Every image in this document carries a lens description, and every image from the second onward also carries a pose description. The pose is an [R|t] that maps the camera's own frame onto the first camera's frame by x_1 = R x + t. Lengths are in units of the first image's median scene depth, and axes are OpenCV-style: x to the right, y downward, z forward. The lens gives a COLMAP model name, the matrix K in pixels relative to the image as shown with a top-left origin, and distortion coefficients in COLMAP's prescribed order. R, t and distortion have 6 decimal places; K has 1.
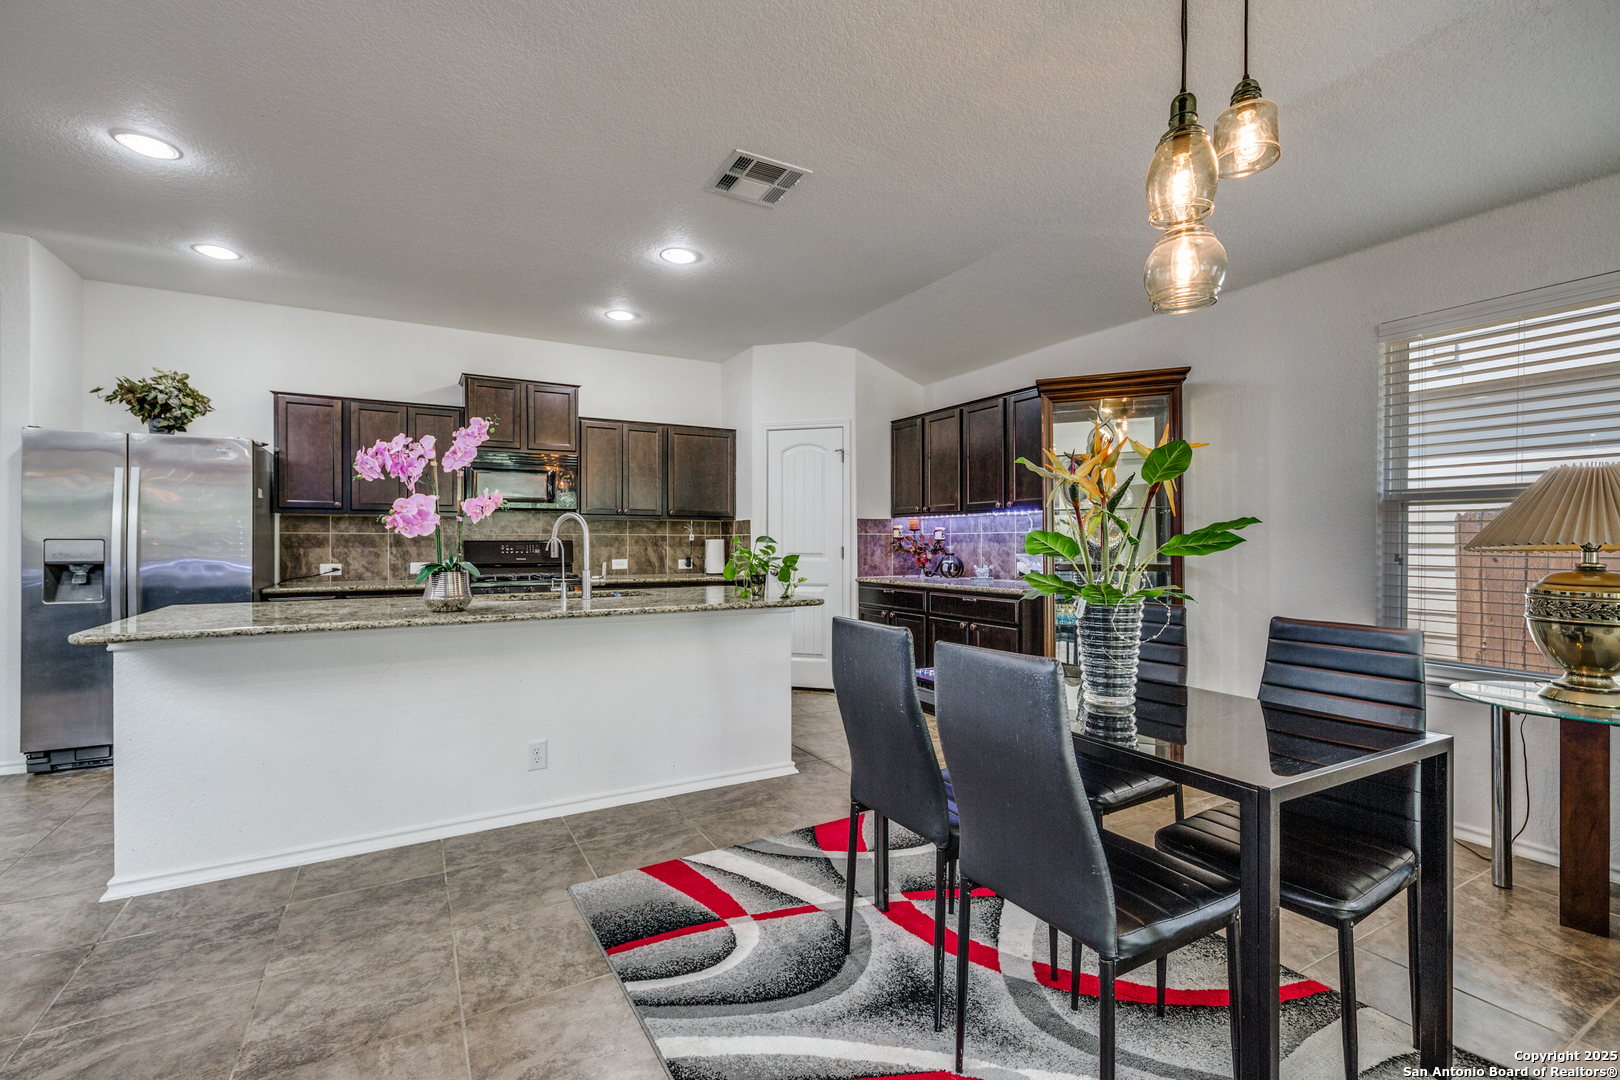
lens RADIAL K [[713.8, 0, 810.0], [0, 713.8, 540.0], [0, 0, 1]] dist [0.010155, 0.000018]
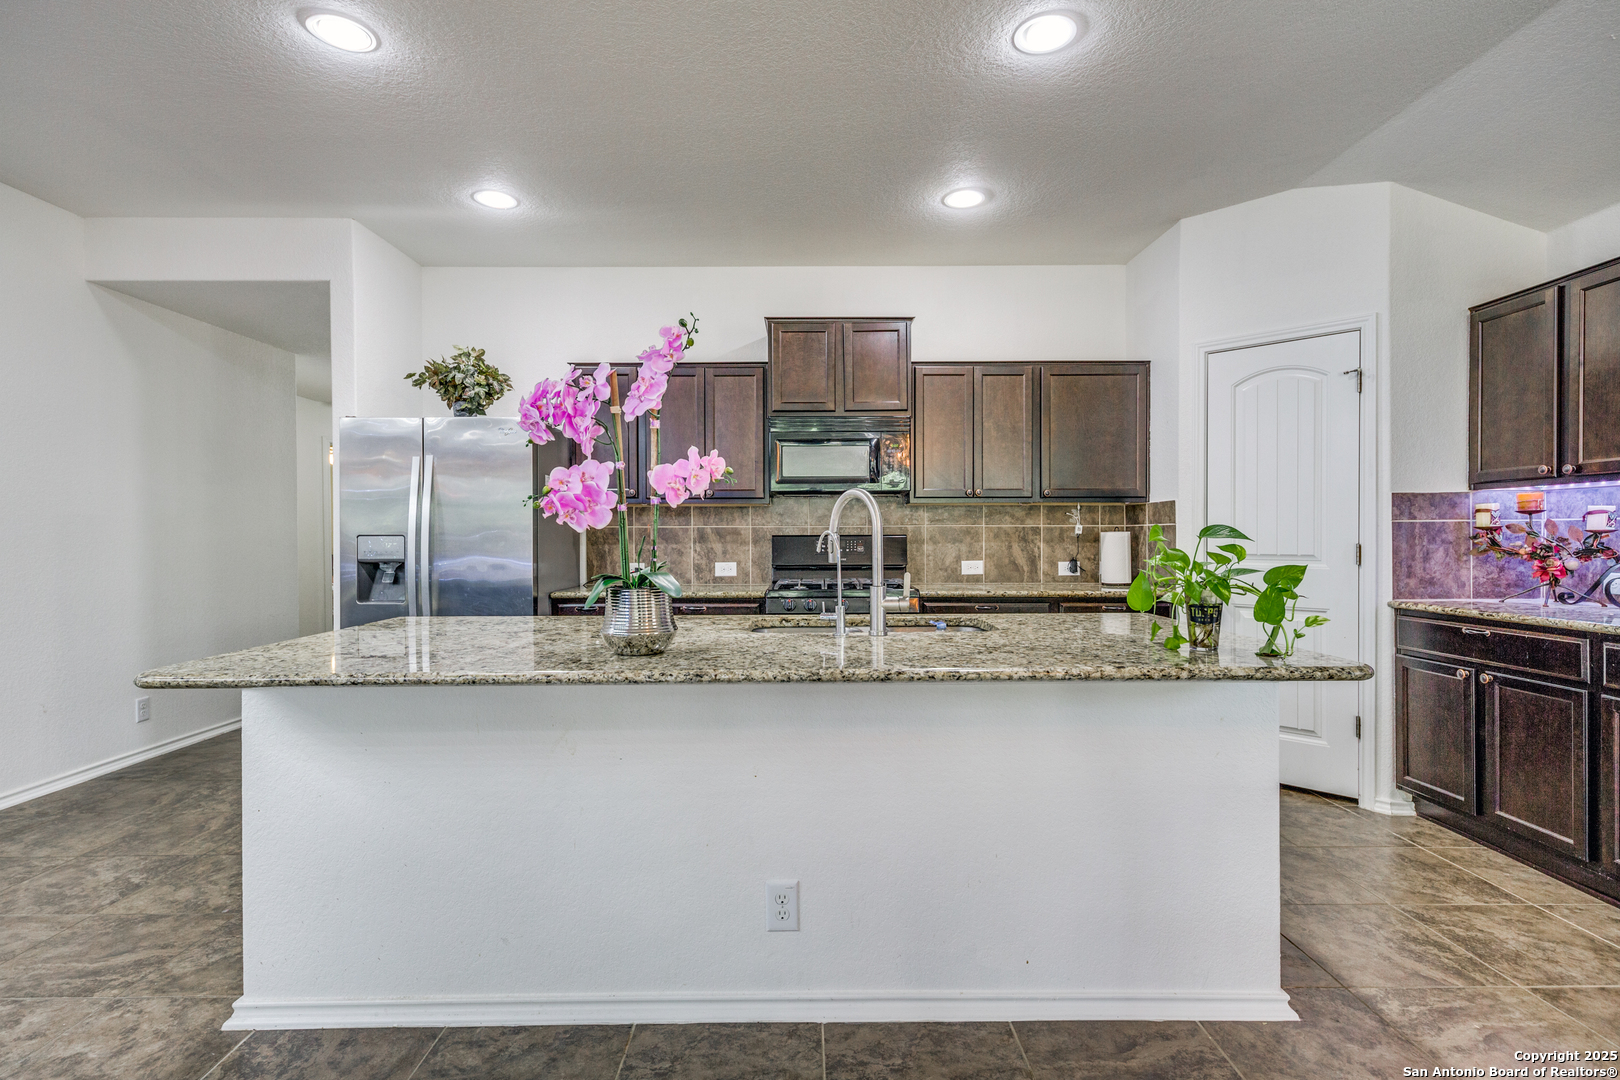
lens RADIAL K [[779.8, 0, 810.0], [0, 779.8, 540.0], [0, 0, 1]] dist [0.012055, -0.000225]
pose [[0.872415, 0.000224, -0.488765, -0.032234], [0.004235, 0.999959, 0.008018, -0.000446], [0.488747, -0.009065, 0.872379, 0.280655]]
